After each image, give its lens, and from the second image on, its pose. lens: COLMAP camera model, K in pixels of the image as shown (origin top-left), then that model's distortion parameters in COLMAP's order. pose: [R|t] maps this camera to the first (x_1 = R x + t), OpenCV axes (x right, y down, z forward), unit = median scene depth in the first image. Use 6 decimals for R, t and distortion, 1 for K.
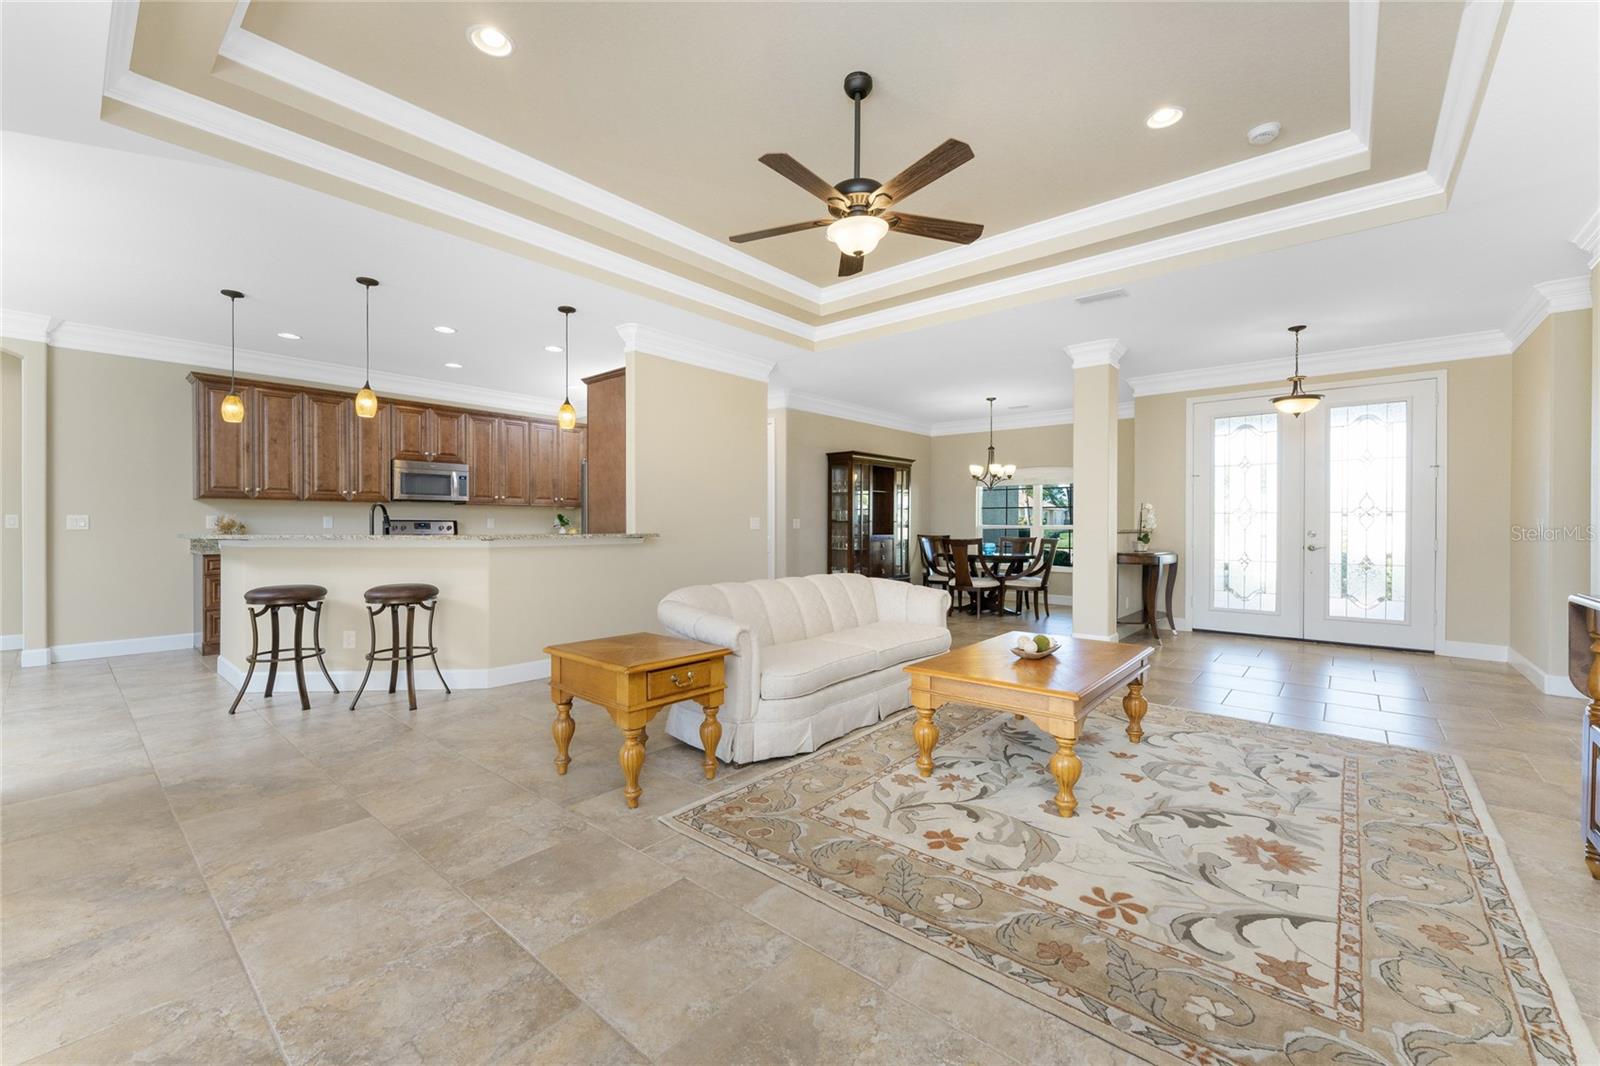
lens RADIAL K [[706.2, 0, 753.4], [0, 706.2, 531.6], [0, 0, 1]] dist [0.000134, -0.000181]
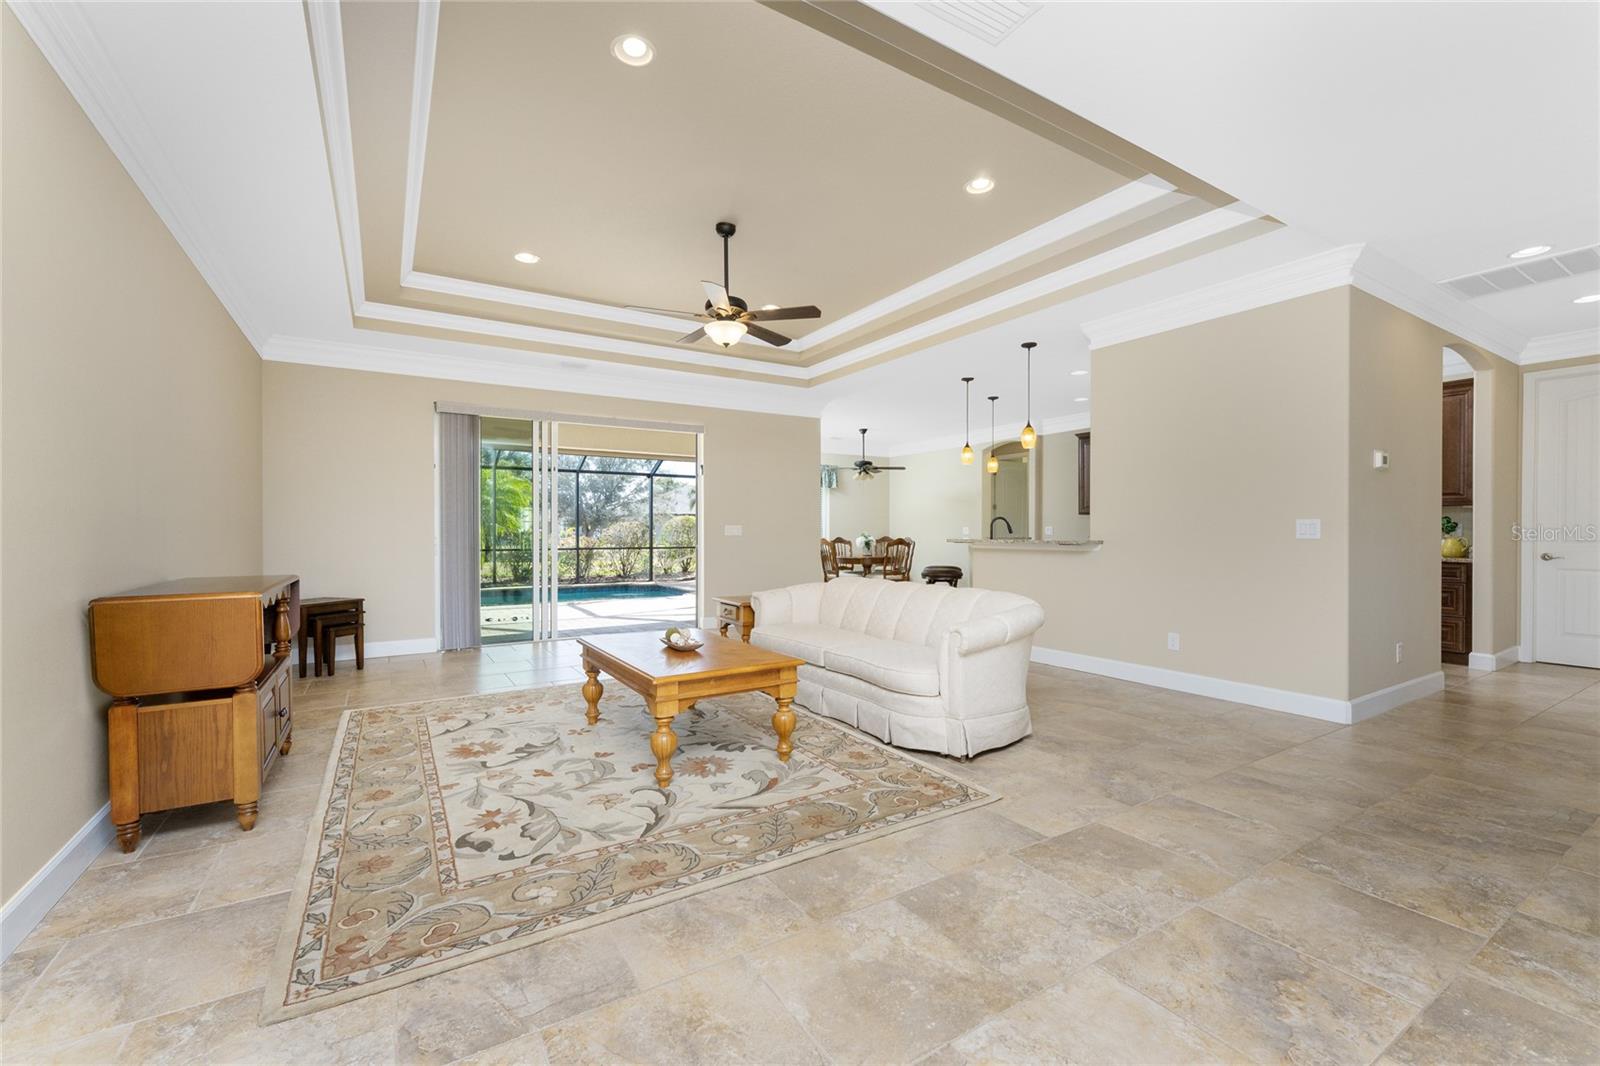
lens RADIAL K [[630.7, 0, 796.7], [0, 630.7, 537.7], [0, 0, 1]] dist [0.000328, -0.000259]
pose [[-0.292412, 0.006333, -0.956271, 1.459418], [-0.008559, 0.999921, 0.009240, -0.010680], [0.956254, 0.010886, -0.292335, 1.644347]]
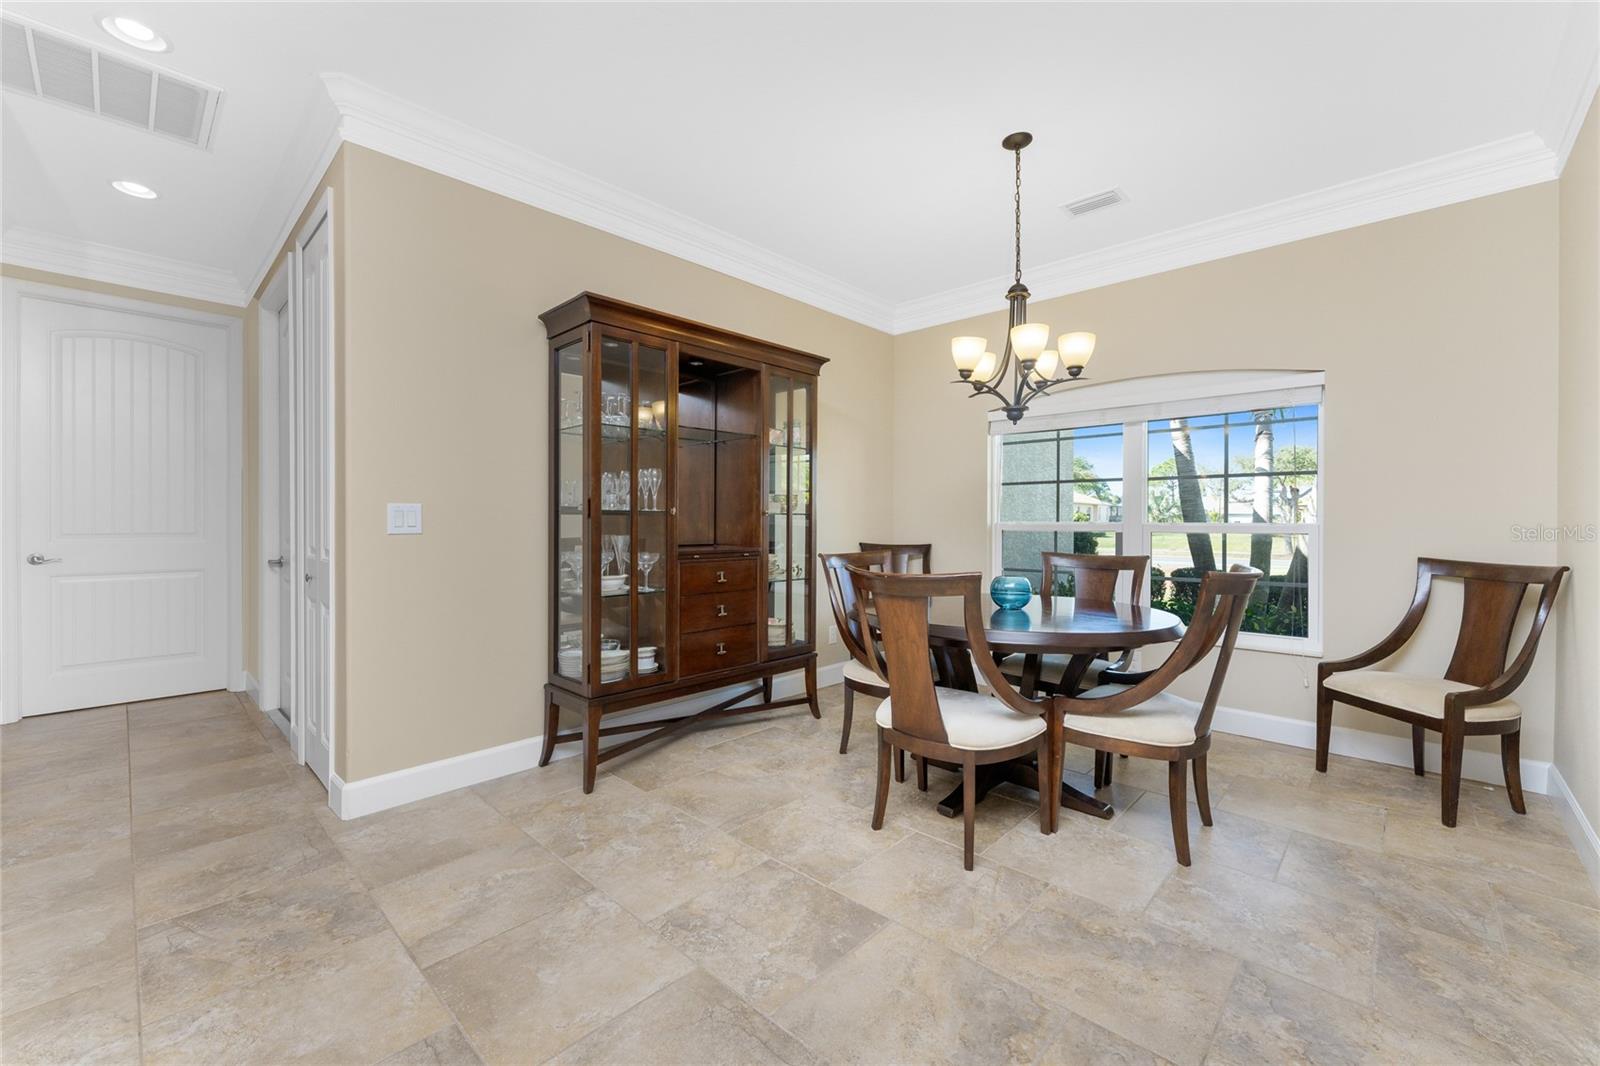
lens RADIAL K [[648.2, 0, 801.5], [0, 648.2, 525.0], [0, 0, 1]] dist [0.000002, -0.000336]
pose [[0.999828, 0.001065, -0.018507, 0.666354], [-0.001096, 0.999998, -0.001633, -0.022814], [0.018506, 0.001653, 0.999827, 1.922236]]
